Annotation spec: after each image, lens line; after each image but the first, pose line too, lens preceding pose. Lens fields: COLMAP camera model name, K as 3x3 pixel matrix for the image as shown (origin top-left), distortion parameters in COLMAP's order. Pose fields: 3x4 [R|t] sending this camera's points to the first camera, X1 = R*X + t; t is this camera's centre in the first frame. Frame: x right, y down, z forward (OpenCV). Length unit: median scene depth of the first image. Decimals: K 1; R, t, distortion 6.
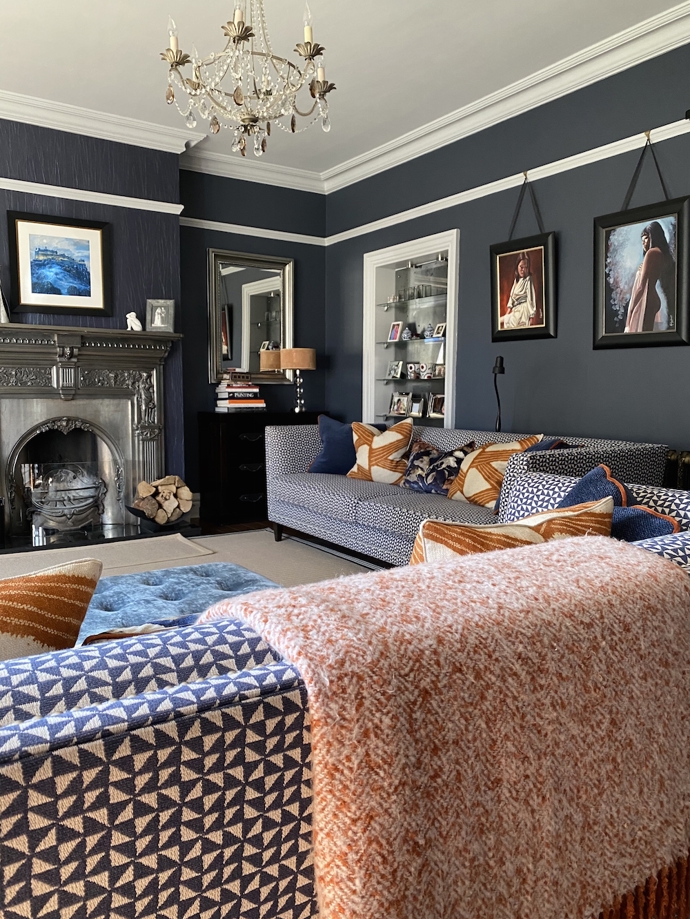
lens RADIAL K [[696.2, 0, 345.0], [0, 696.2, 459.5], [0, 0, 1]] dist [-0.005759, -0.002433]
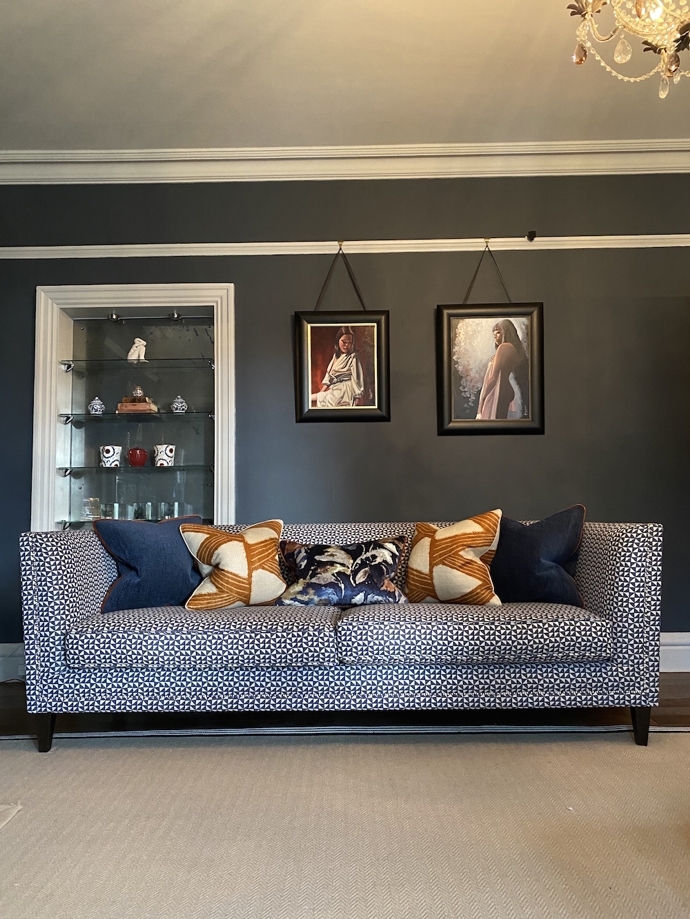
lens RADIAL K [[688.0, 0, 345.0], [0, 688.0, 459.5], [0, 0, 1]] dist [0.059630, -0.000140]
pose [[0.565526, 0.044176, 0.823547, -0.499494], [0.102129, 0.987127, -0.123082, -0.016958], [-0.818383, 0.153714, 0.553734, 0.556550]]
